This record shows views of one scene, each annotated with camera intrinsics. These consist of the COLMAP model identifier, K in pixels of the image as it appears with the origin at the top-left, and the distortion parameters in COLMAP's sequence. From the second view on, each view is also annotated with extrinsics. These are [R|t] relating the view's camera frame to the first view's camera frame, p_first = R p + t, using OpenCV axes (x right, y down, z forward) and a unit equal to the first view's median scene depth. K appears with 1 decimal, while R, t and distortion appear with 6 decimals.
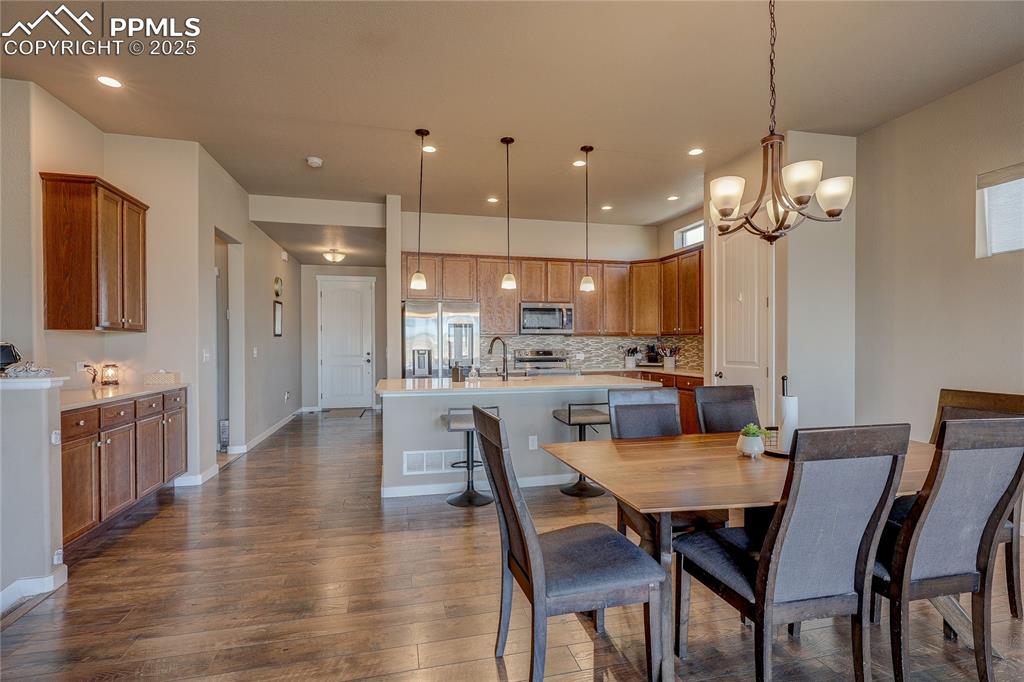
lens RADIAL K [[482.4, 0, 510.6], [0, 482.4, 342.3], [0, 0, 1]] dist [-0.002390, 0.000339]
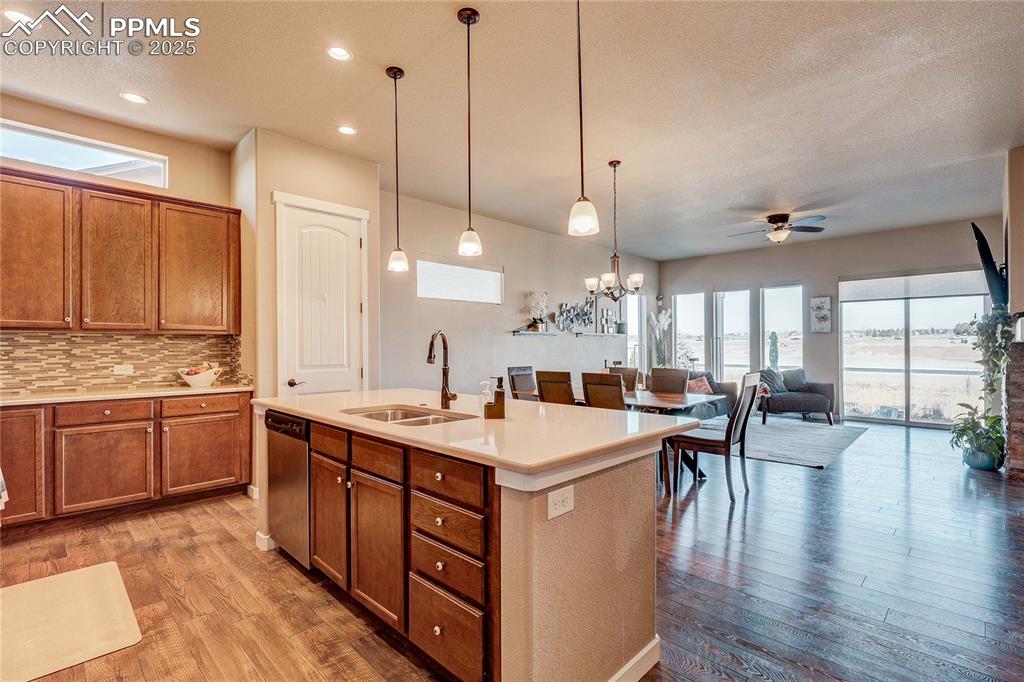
lens RADIAL K [[482.4, 0, 514.1], [0, 482.4, 345.9], [0, 0, 1]] dist [-0.002390, 0.000339]
pose [[-0.508444, 0.002004, 0.861093, -0.361169], [0.000965, 0.999998, -0.001758, 0.003883], [-0.861095, -0.000062, -0.508445, 0.818035]]
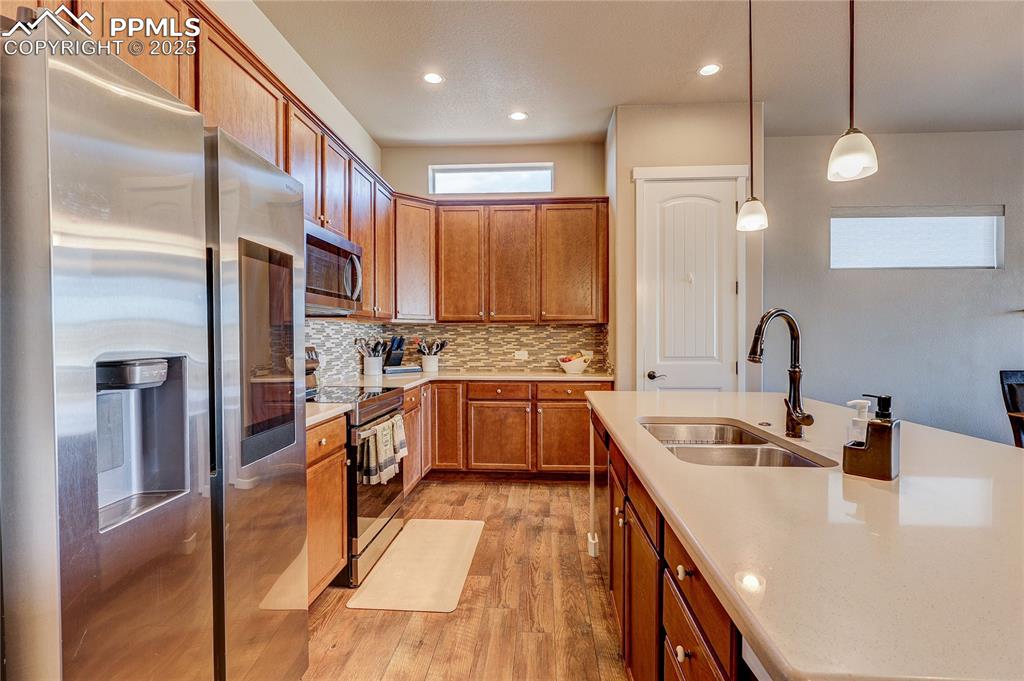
lens RADIAL K [[482.4, 0, 505.8], [0, 482.4, 344.6], [0, 0, 1]] dist [-0.002390, 0.000339]
pose [[0.321173, -0.017256, 0.946863, -0.271591], [-0.000150, 0.999833, 0.018272, 0.003775], [-0.947021, -0.006010, 0.321117, 0.729110]]
